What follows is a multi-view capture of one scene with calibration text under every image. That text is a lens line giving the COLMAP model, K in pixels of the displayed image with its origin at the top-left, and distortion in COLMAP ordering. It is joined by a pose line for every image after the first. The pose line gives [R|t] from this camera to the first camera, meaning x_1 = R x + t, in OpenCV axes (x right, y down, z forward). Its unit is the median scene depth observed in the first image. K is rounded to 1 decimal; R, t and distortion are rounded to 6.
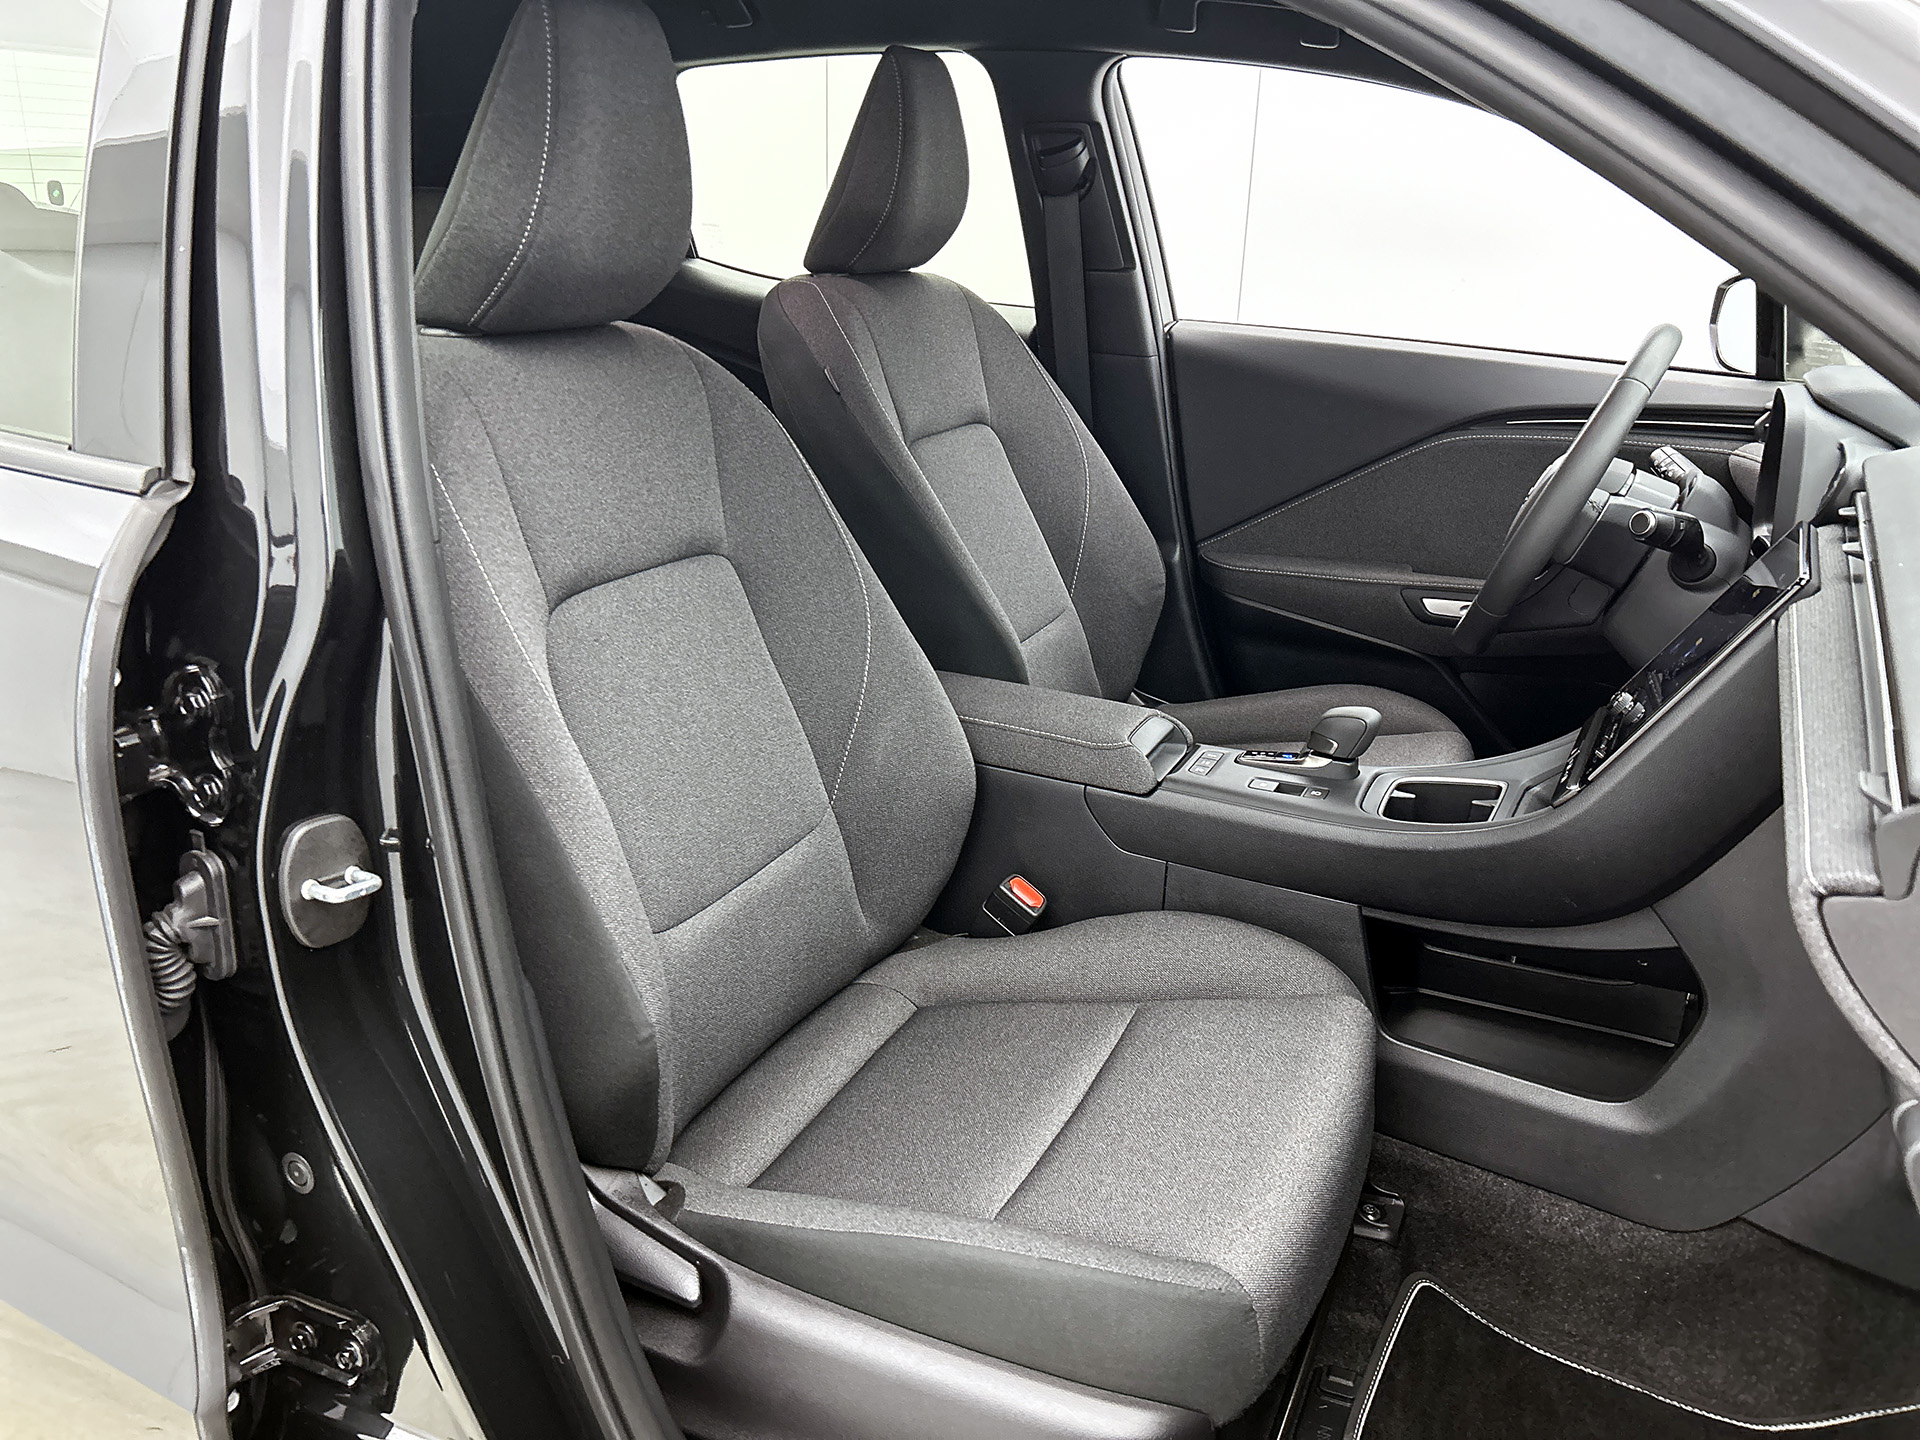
lens RADIAL K [[1458.3, 0, 956.9], [0, 1458.3, 722.9], [0, 0, 1]] dist [0.036246, -0.046867]
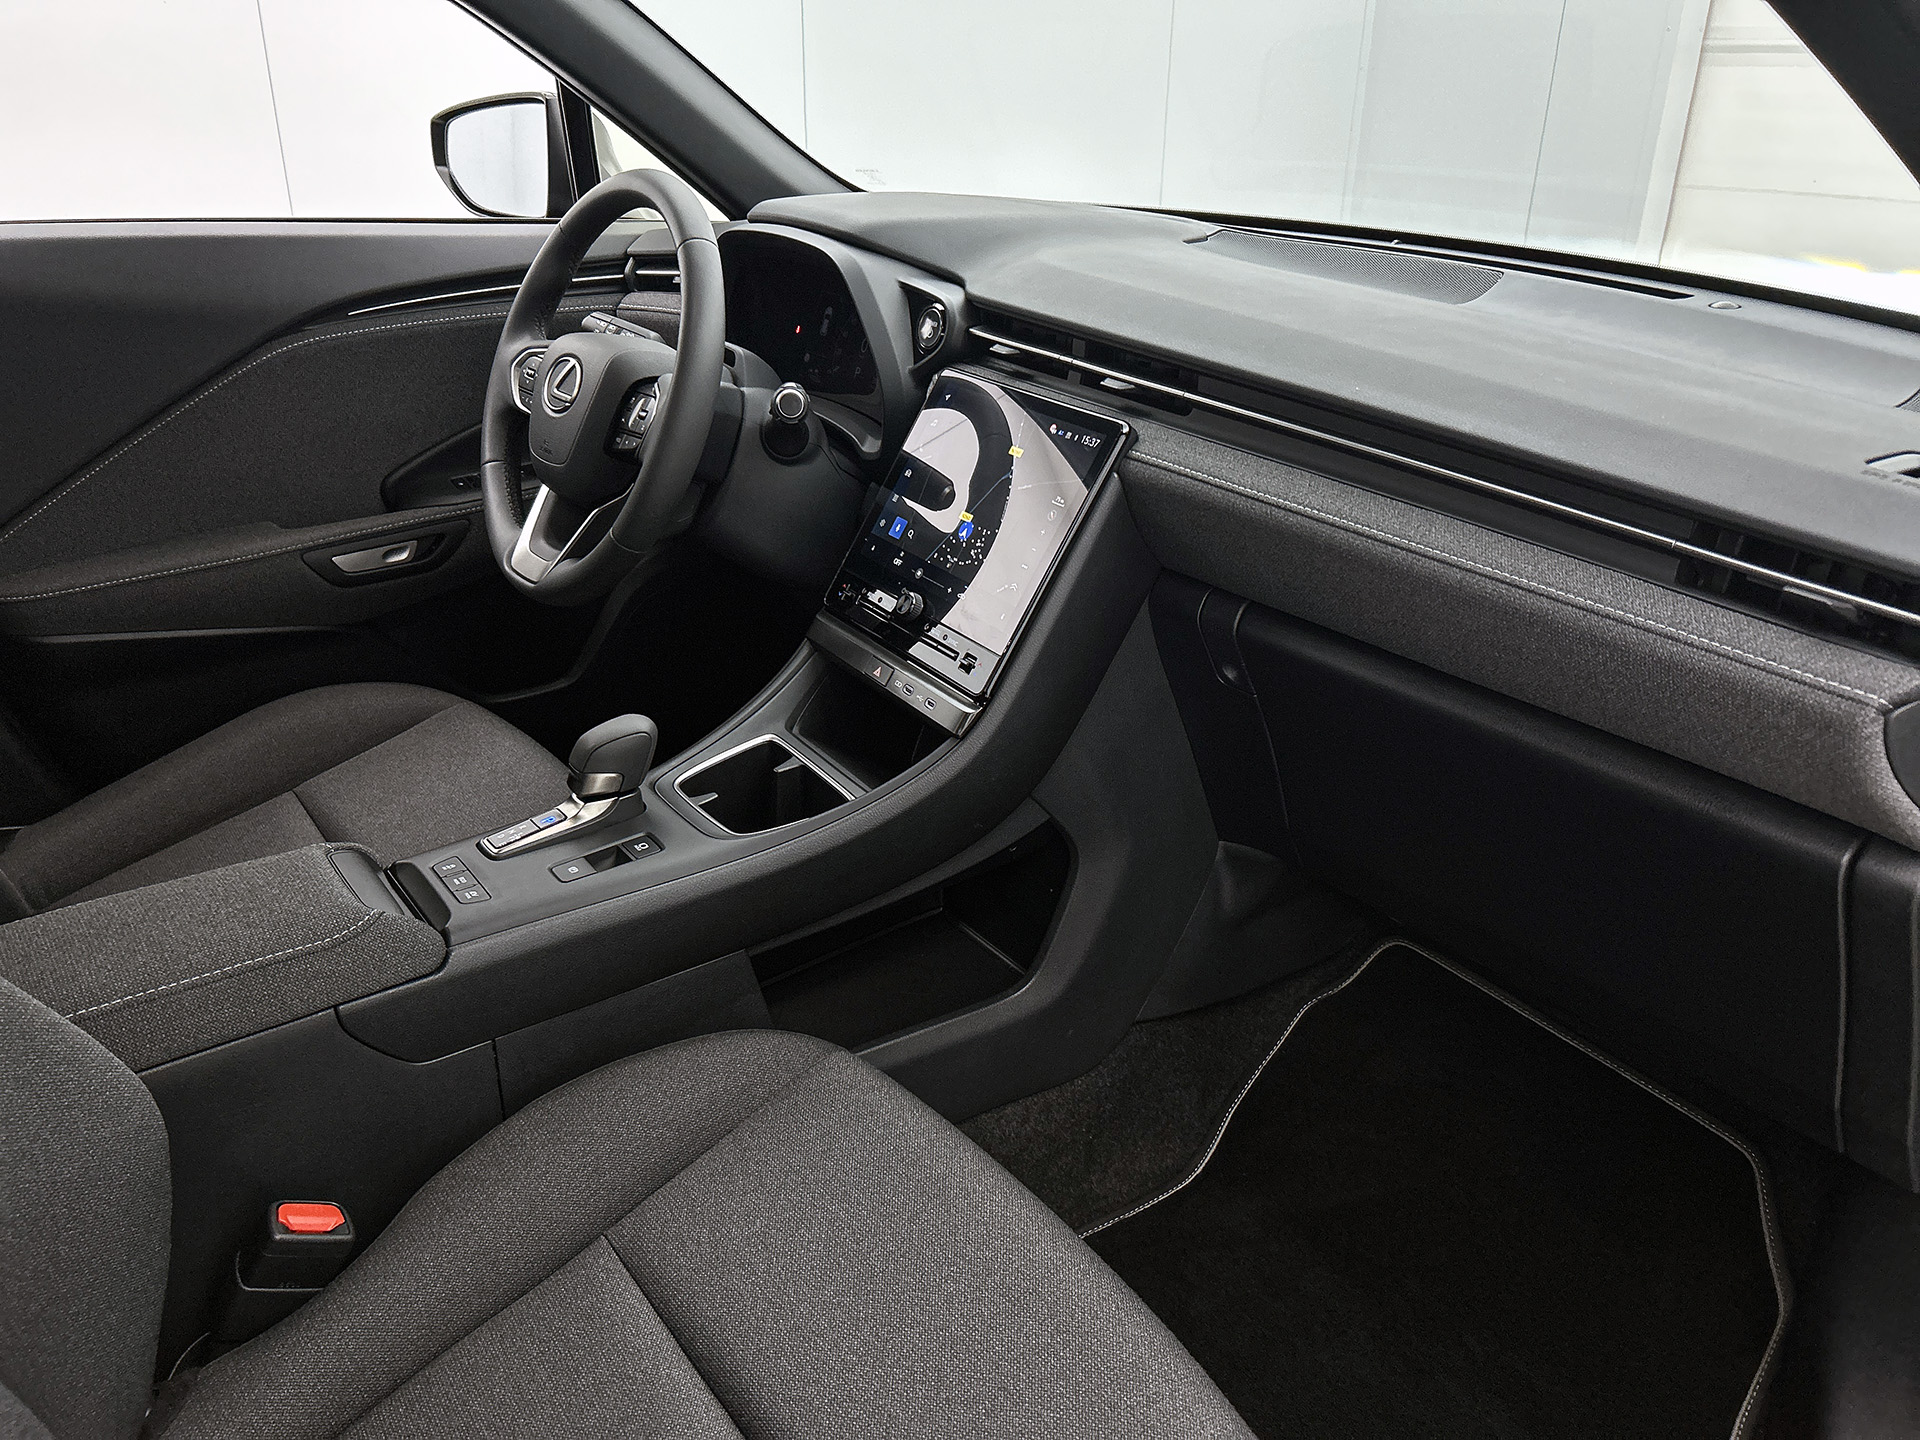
lens RADIAL K [[1458.3, 0, 956.4], [0, 1458.3, 714.8], [0, 0, 1]] dist [0.036246, -0.046867]
pose [[0.448645, -0.380379, 0.808721, -0.245241], [0.297188, 0.916904, 0.266395, -0.155825], [-0.842850, 0.120825, 0.524409, 0.443757]]
